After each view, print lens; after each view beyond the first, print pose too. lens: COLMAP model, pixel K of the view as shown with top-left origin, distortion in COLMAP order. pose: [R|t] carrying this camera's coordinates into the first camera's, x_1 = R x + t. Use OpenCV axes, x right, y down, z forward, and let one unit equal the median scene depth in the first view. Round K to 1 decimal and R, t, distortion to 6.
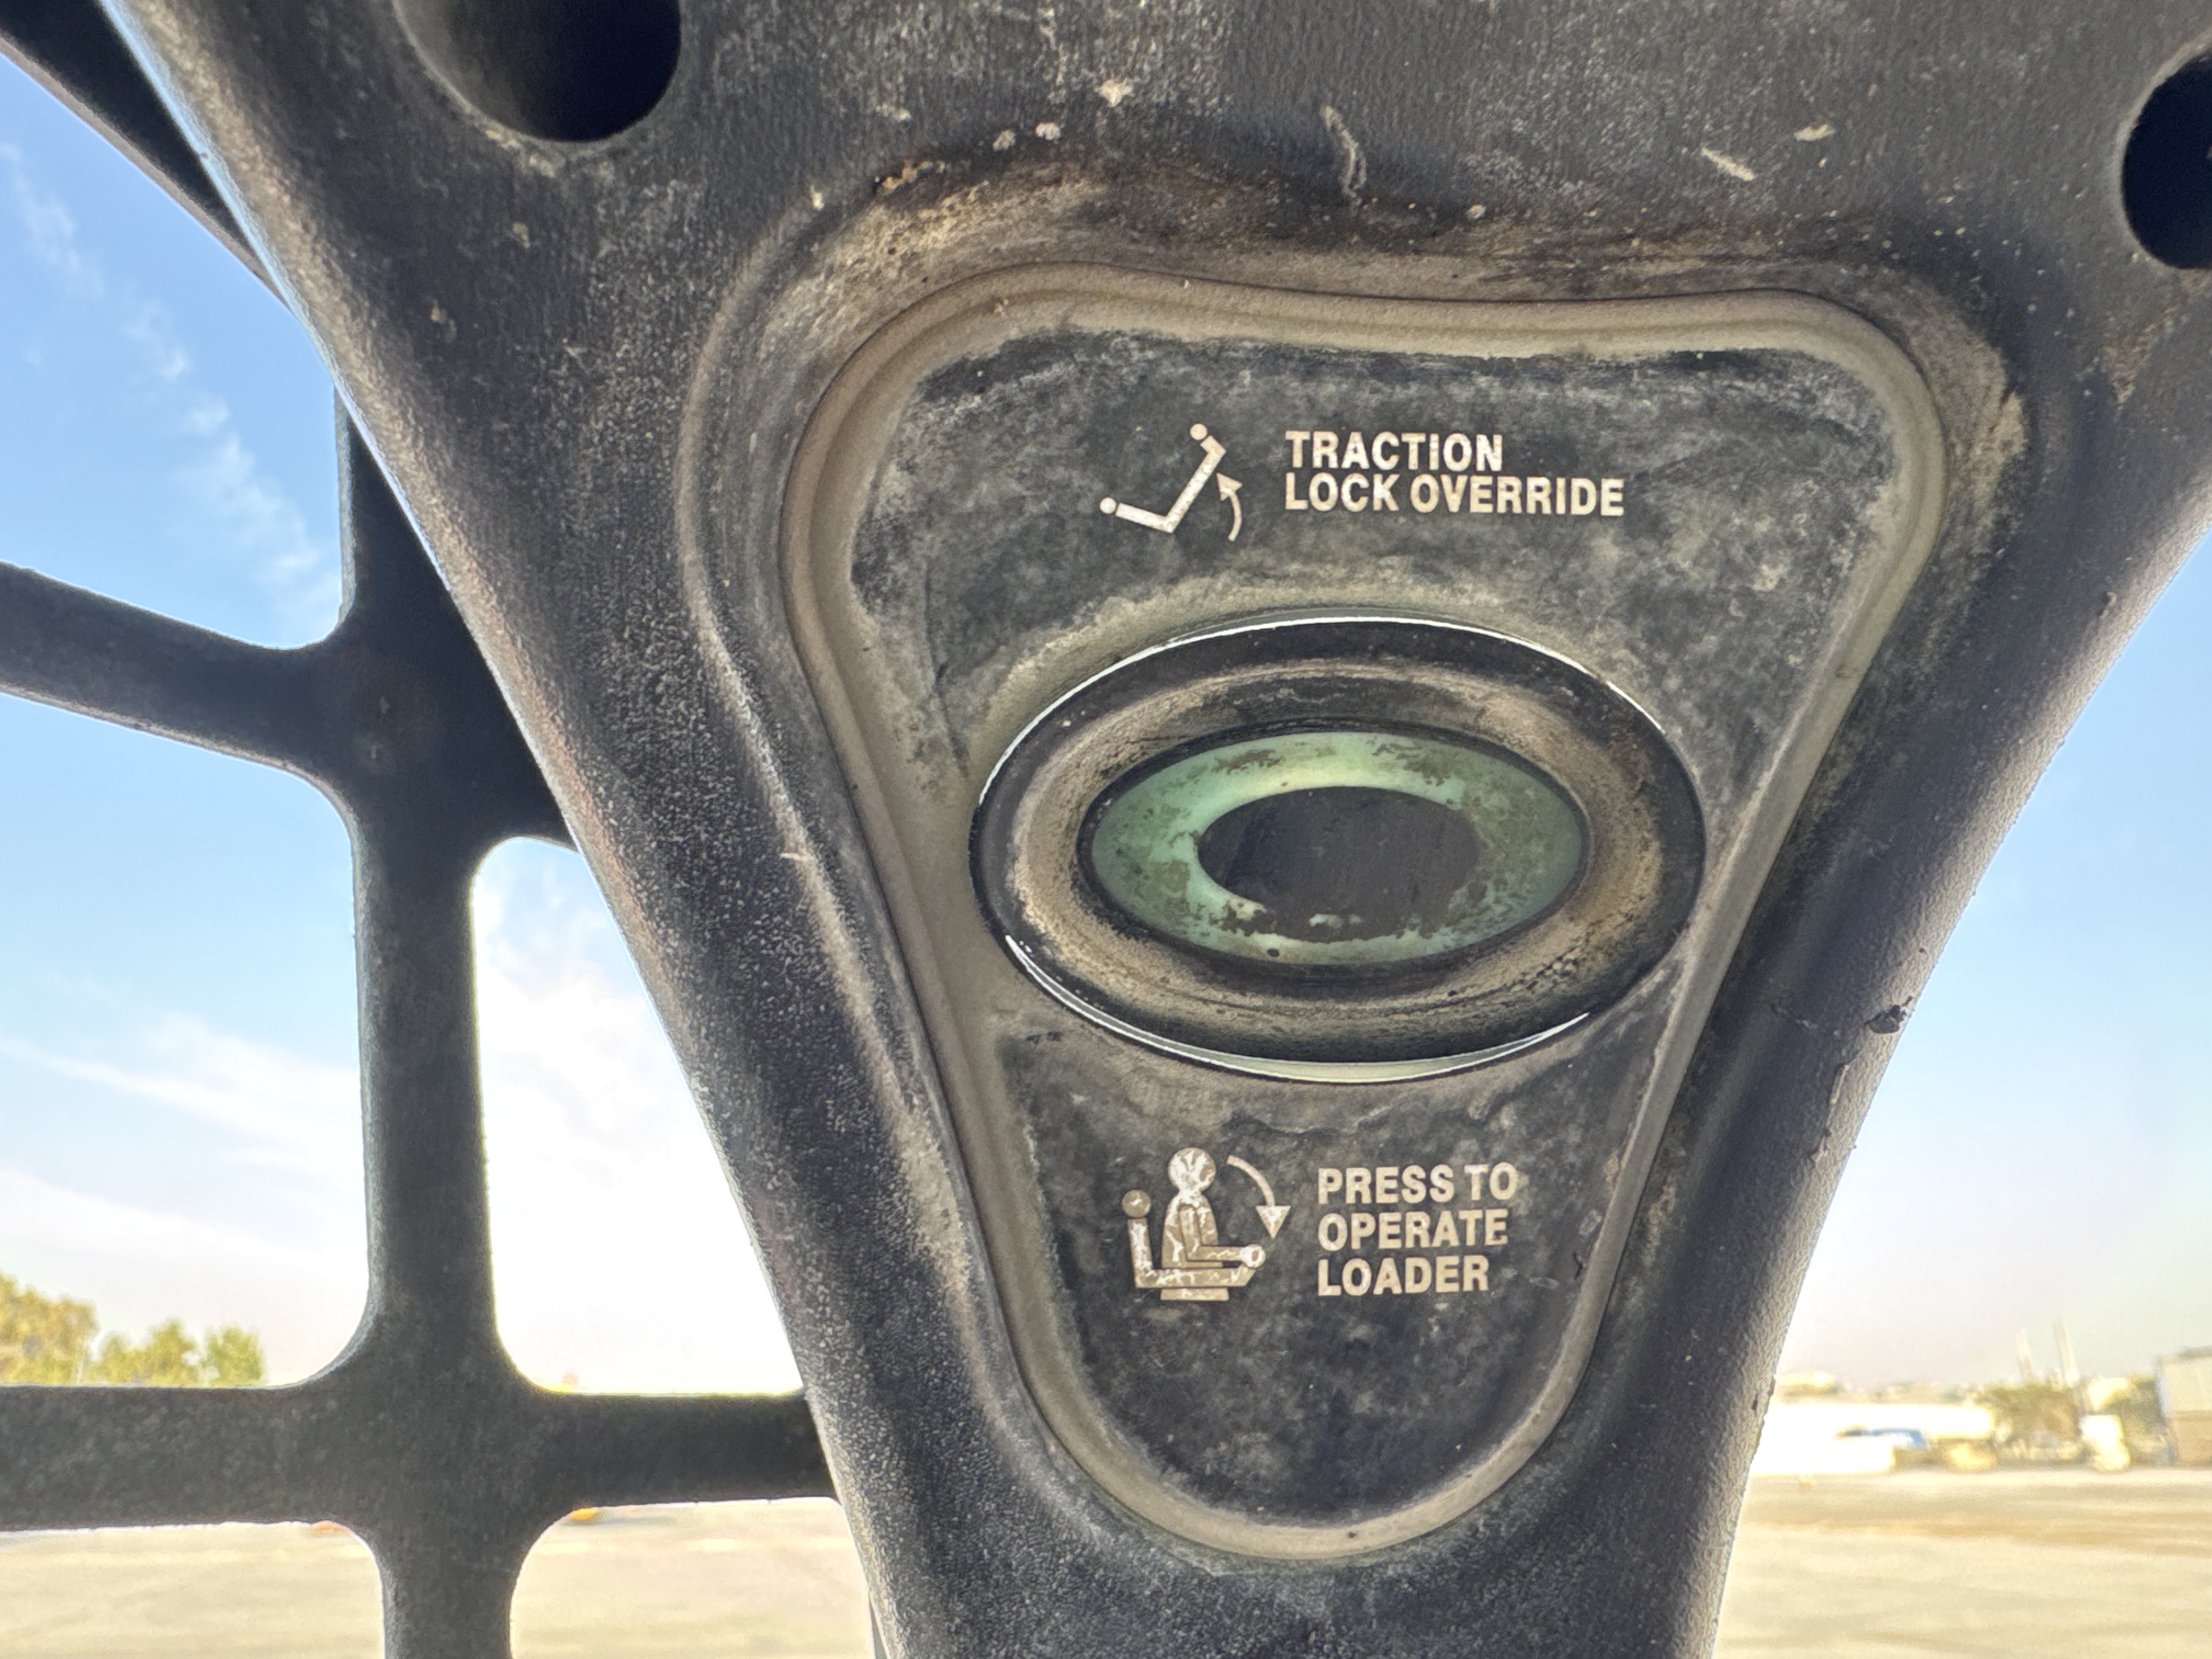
lens RADIAL K [[1567.9, 0, 1112.8], [0, 1567.9, 852.9], [0, 0, 1]] dist [-0.002784, -0.015596]
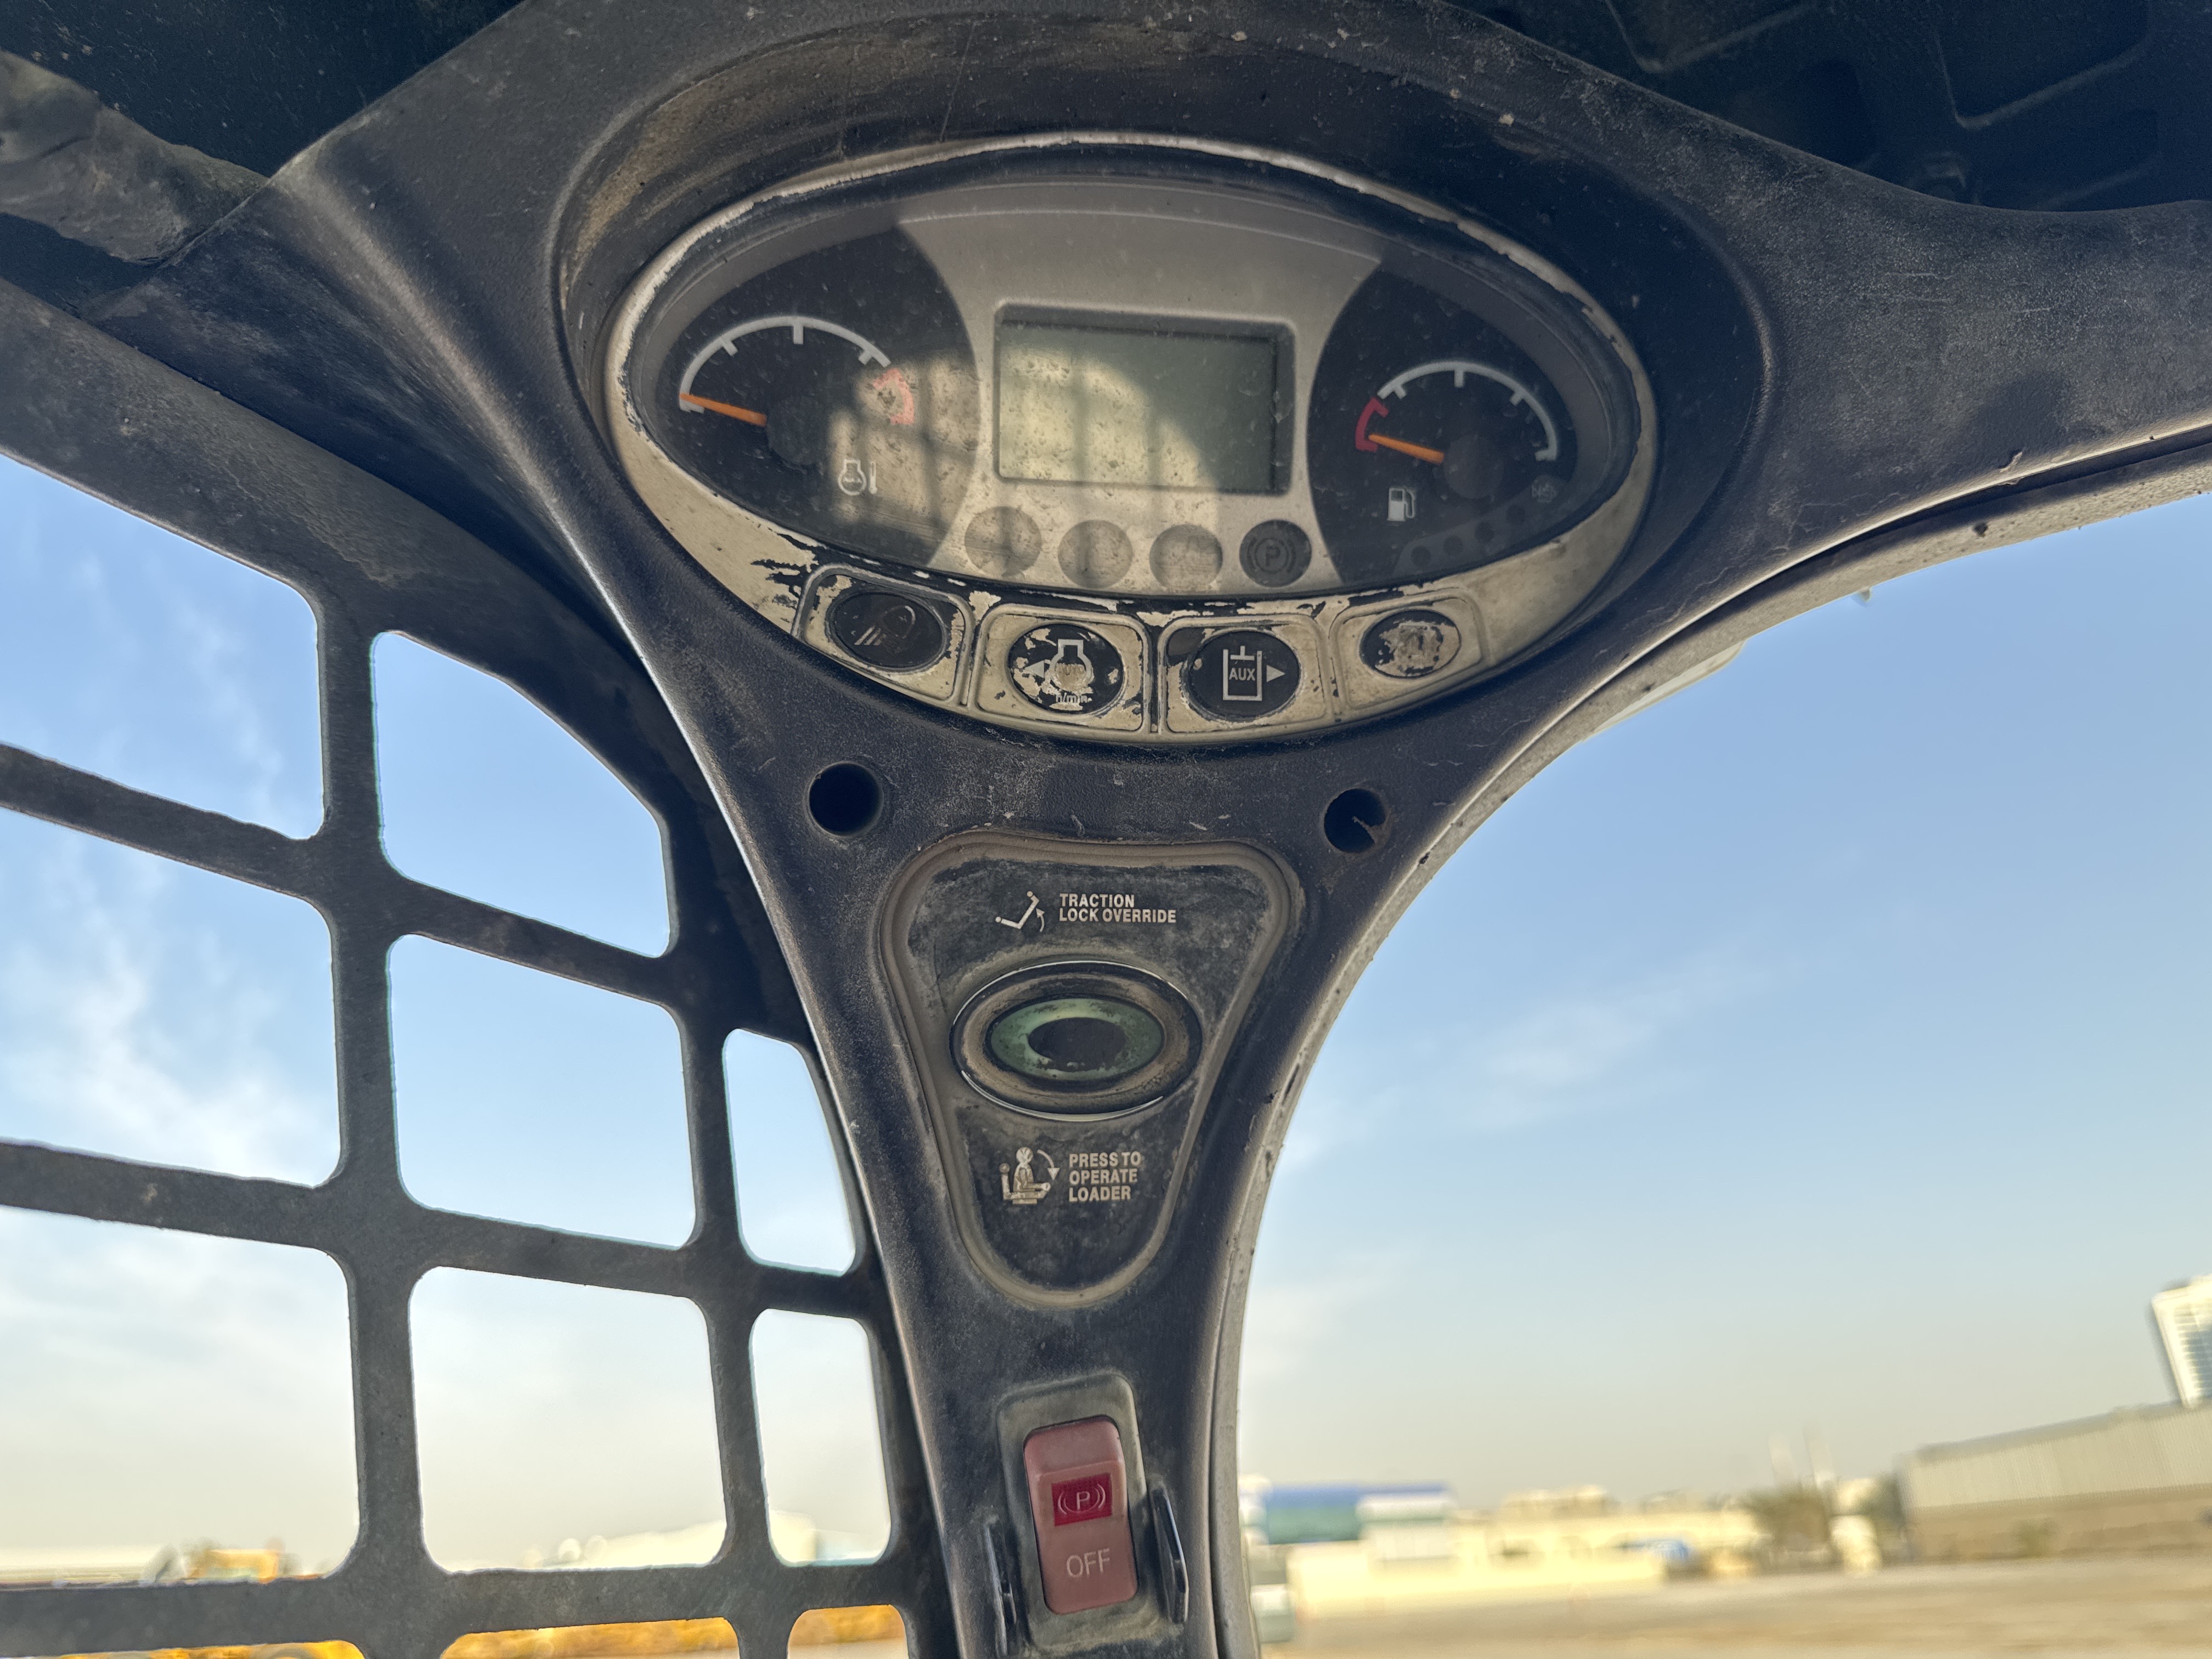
lens RADIAL K [[1567.9, 0, 1127.7], [0, 1567.9, 808.8], [0, 0, 1]] dist [-0.002784, -0.015596]
pose [[0.989039, 0.017817, 0.146573, -0.190268], [-0.002869, 0.994824, -0.101569, -0.130223], [-0.147624, 0.100035, 0.983972, -1.857889]]
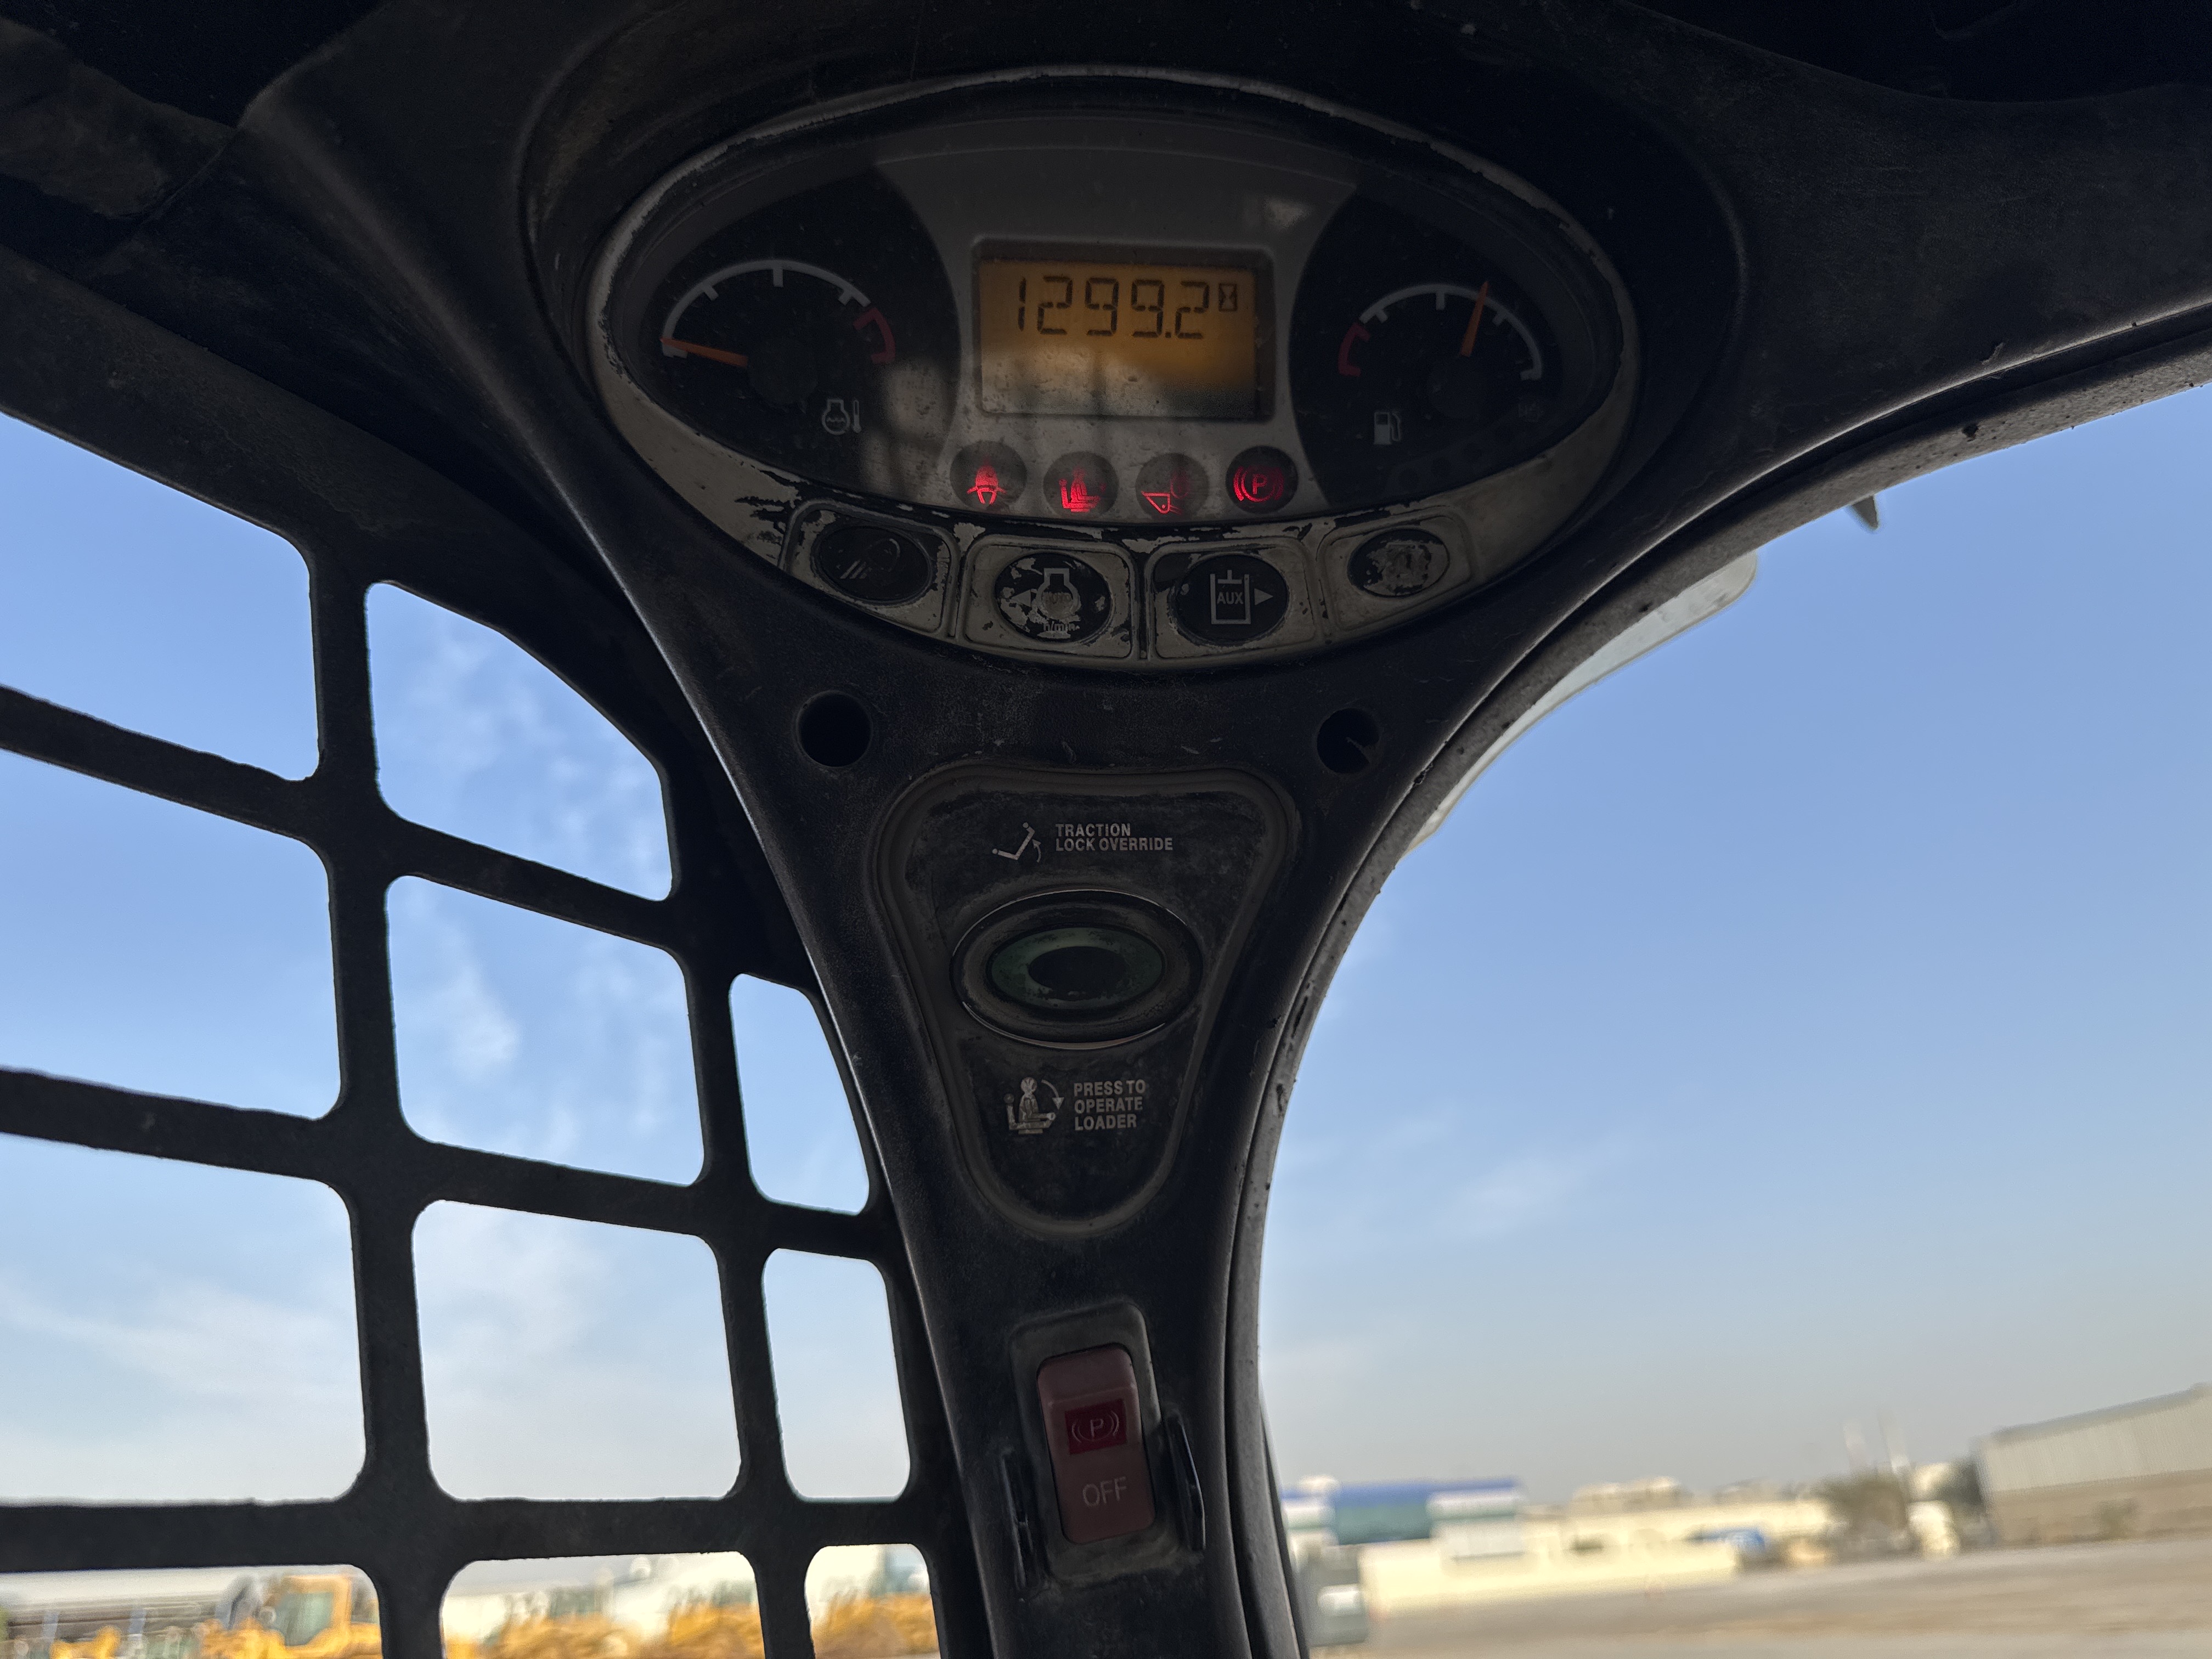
lens RADIAL K [[1567.9, 0, 1142.2], [0, 1567.9, 794.1], [0, 0, 1]] dist [-0.002784, -0.015596]
pose [[0.991681, -0.013879, 0.127969, -0.100044], [0.028329, 0.993327, -0.111795, 0.004755], [-0.125563, 0.114490, 0.985457, -1.861682]]
